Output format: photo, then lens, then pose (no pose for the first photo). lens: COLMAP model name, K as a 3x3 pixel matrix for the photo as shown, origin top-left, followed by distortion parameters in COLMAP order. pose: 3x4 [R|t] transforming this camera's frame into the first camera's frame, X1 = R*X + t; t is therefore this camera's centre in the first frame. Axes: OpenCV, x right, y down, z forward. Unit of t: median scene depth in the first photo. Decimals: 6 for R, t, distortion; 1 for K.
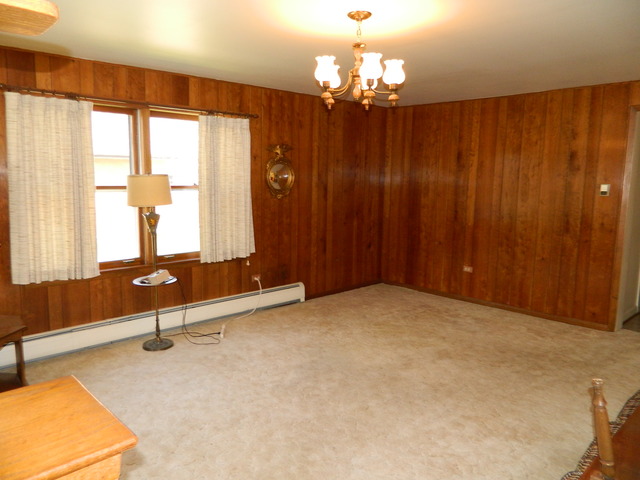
lens RADIAL K [[463.4, 0, 312.6], [0, 463.4, 237.6], [0, 0, 1]] dist [0.003553, -0.000391]
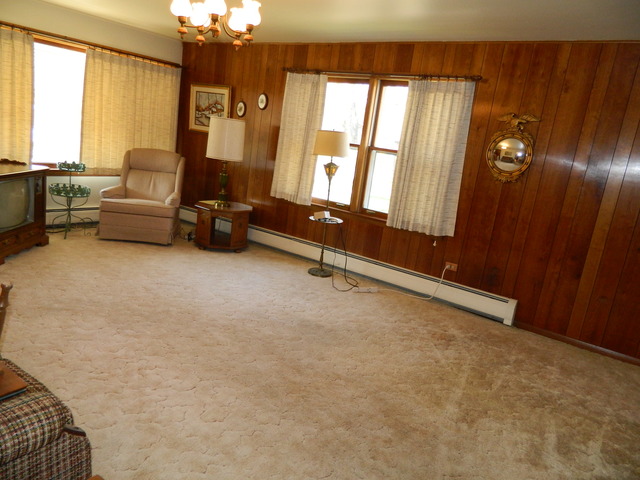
lens RADIAL K [[463.4, 0, 312.6], [0, 463.4, 237.6], [0, 0, 1]] dist [0.003553, -0.000391]
pose [[0.215547, 0.235635, -0.947637, 0.741237], [-0.249996, 0.951423, 0.179713, -0.066440], [0.943950, 0.198169, 0.263984, 0.594519]]
